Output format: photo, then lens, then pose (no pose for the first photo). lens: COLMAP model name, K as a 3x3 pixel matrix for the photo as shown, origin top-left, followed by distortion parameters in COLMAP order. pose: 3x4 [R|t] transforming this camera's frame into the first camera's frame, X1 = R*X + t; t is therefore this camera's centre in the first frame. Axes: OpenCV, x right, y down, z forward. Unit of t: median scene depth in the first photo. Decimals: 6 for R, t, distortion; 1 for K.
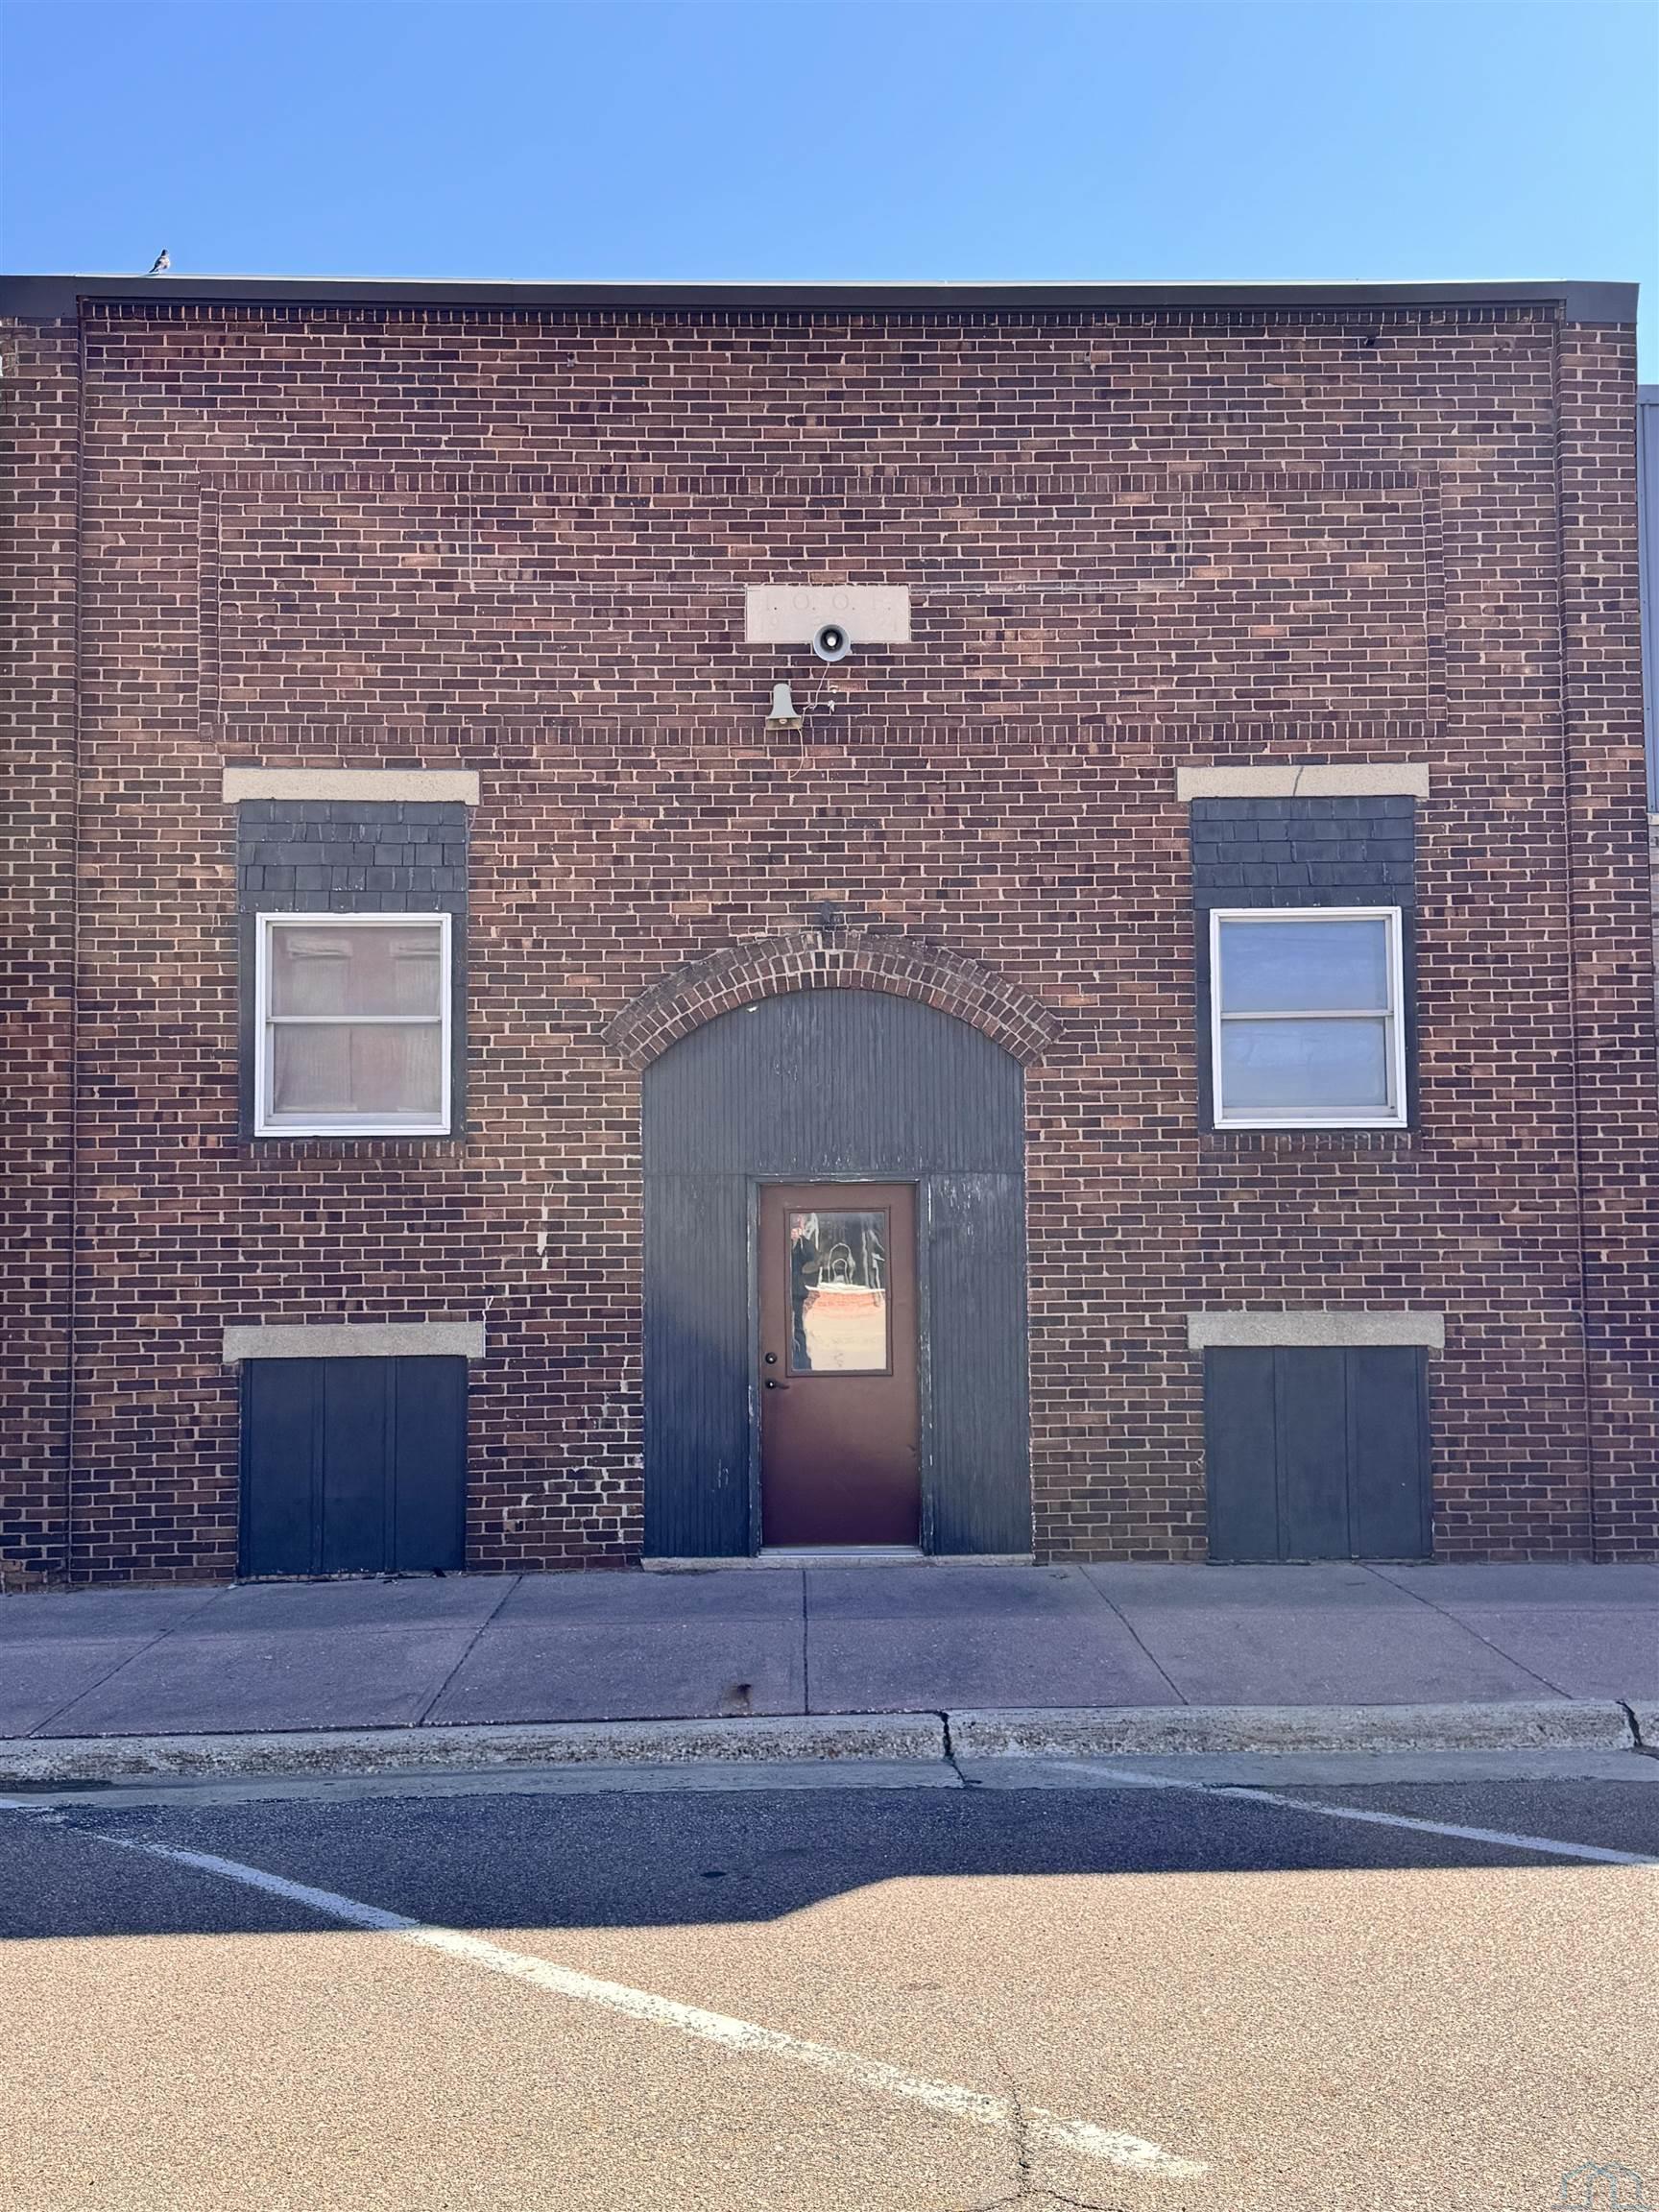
lens RADIAL K [[1990.3, 0, 829.5], [0, 1990.3, 1106.0], [0, 0, 1]] dist [0.152137, -0.282794]
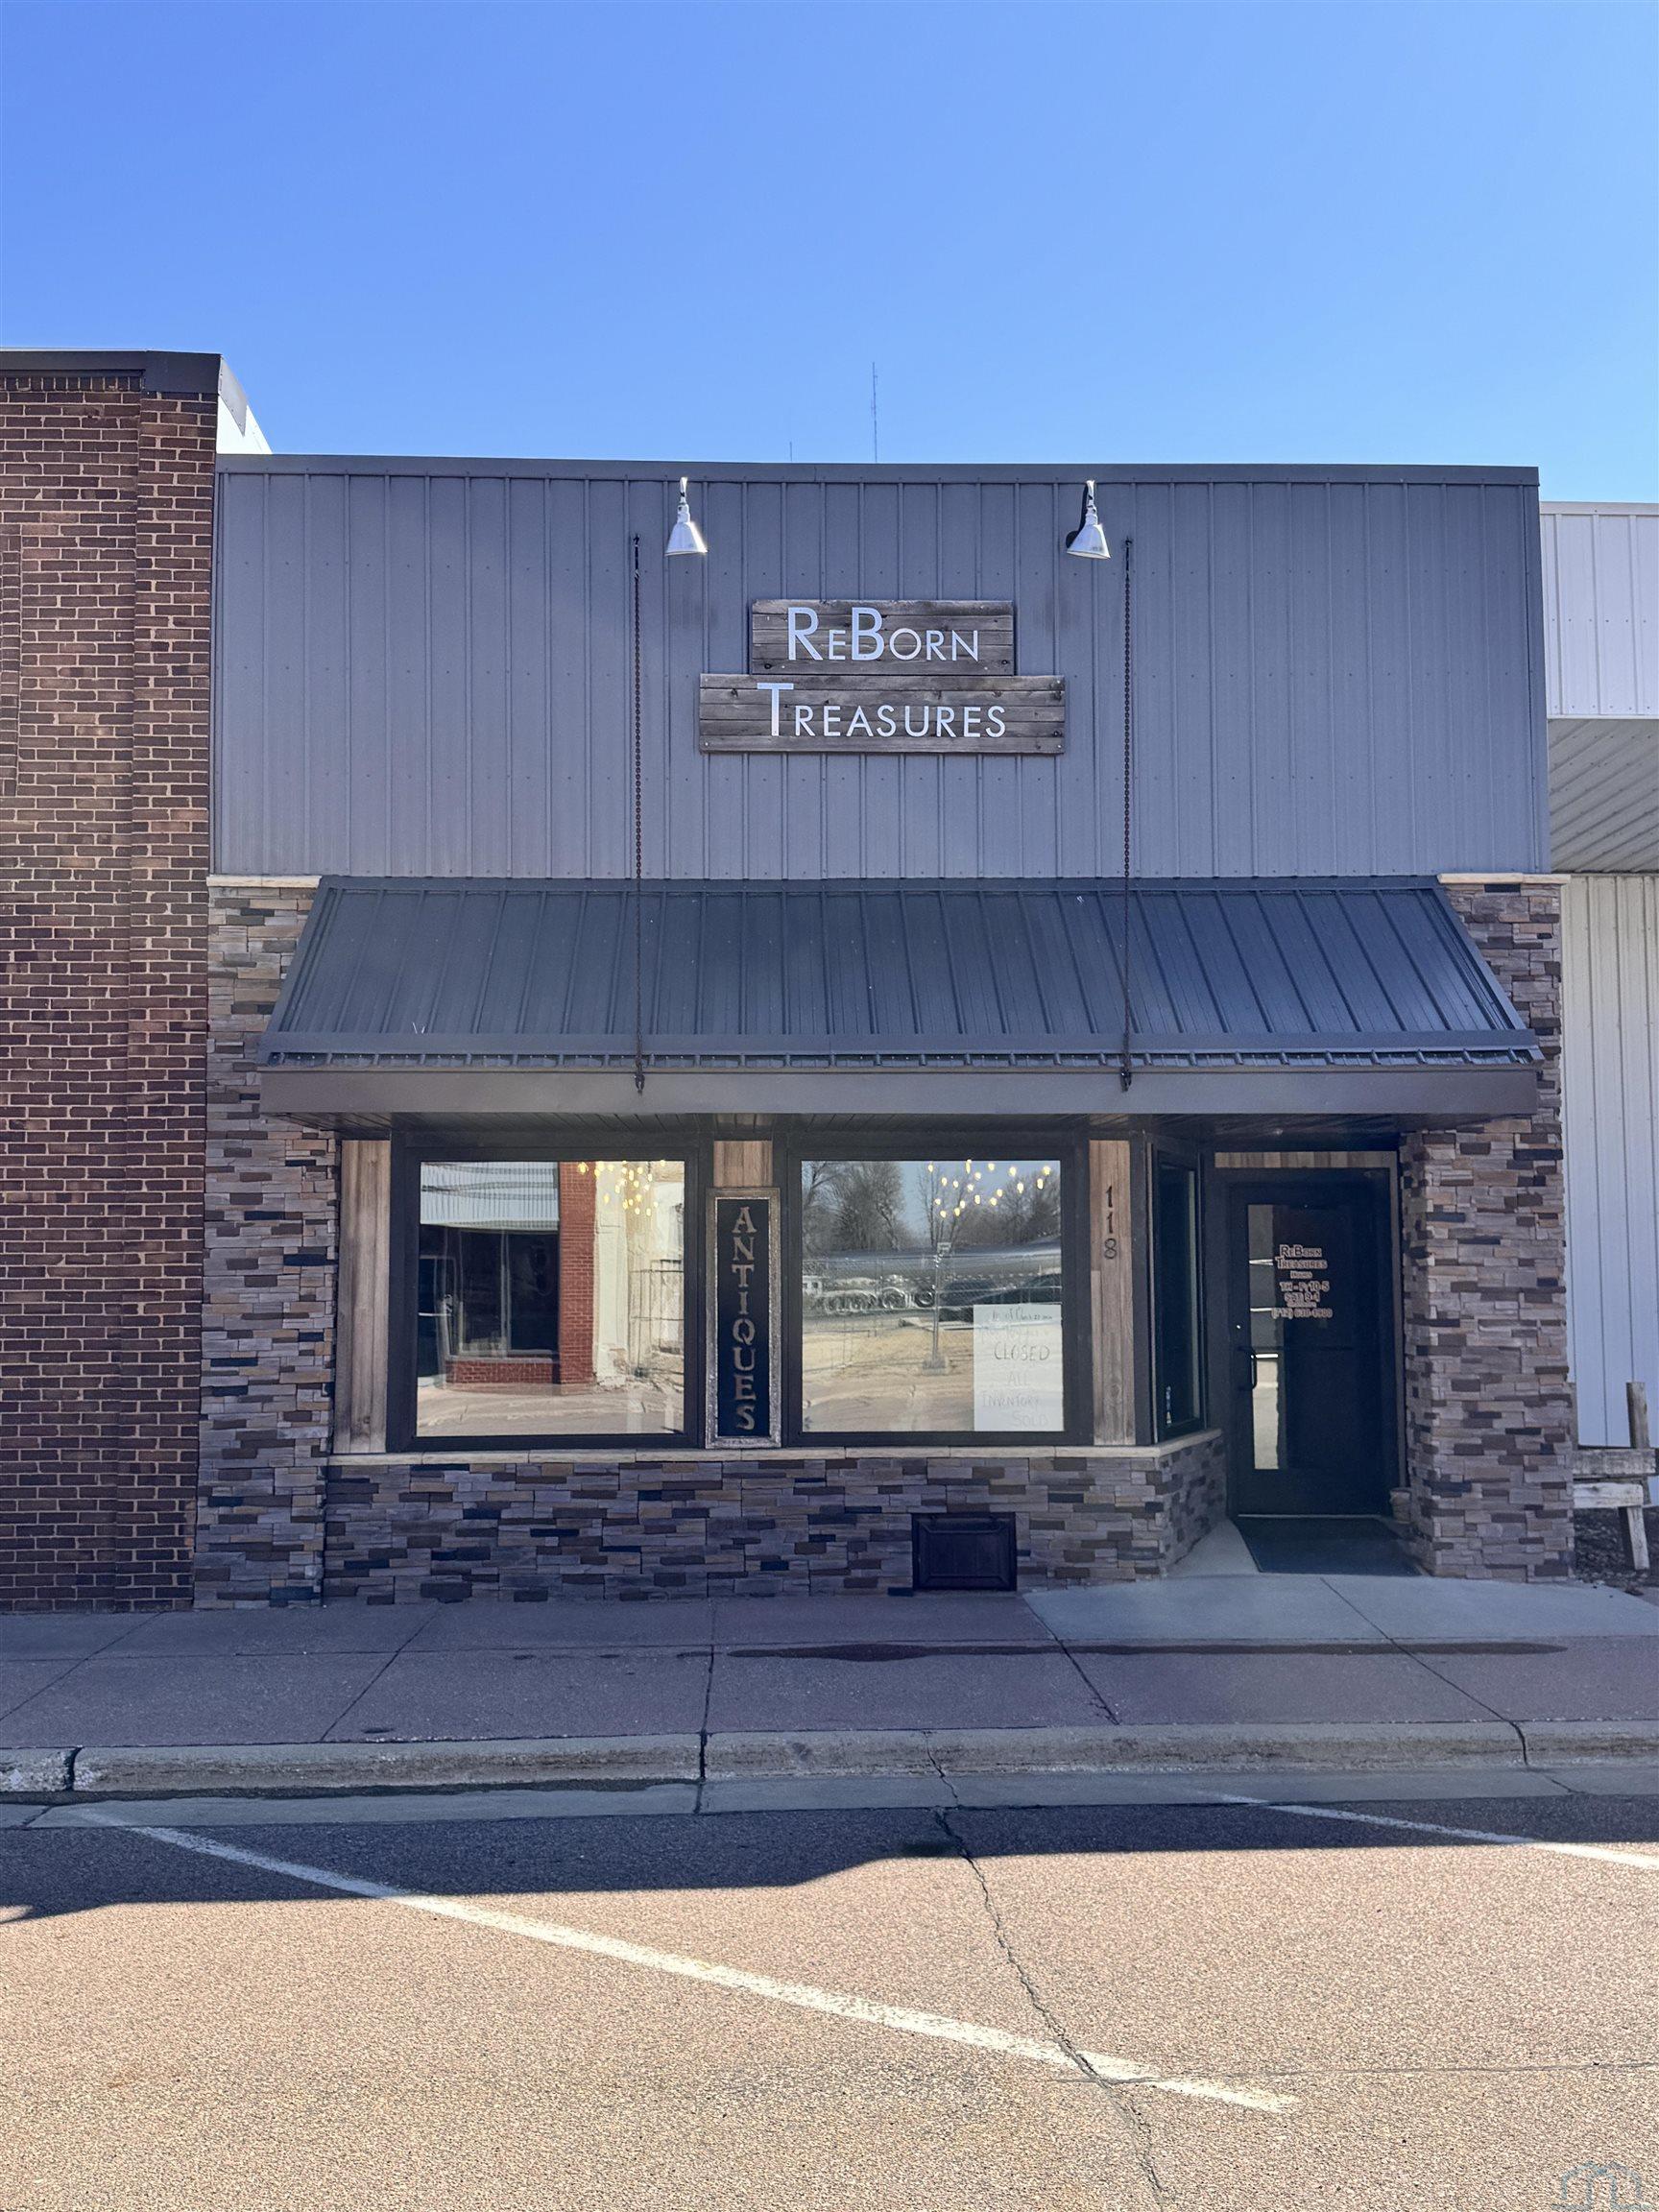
lens RADIAL K [[1990.3, 0, 829.5], [0, 1990.3, 1106.0], [0, 0, 1]] dist [0.152137, -0.282794]
pose [[0.999973, 0.006478, -0.003586, 0.722992], [-0.006506, 0.999950, -0.007631, -0.022031], [0.003536, 0.007654, 0.999964, -0.014717]]
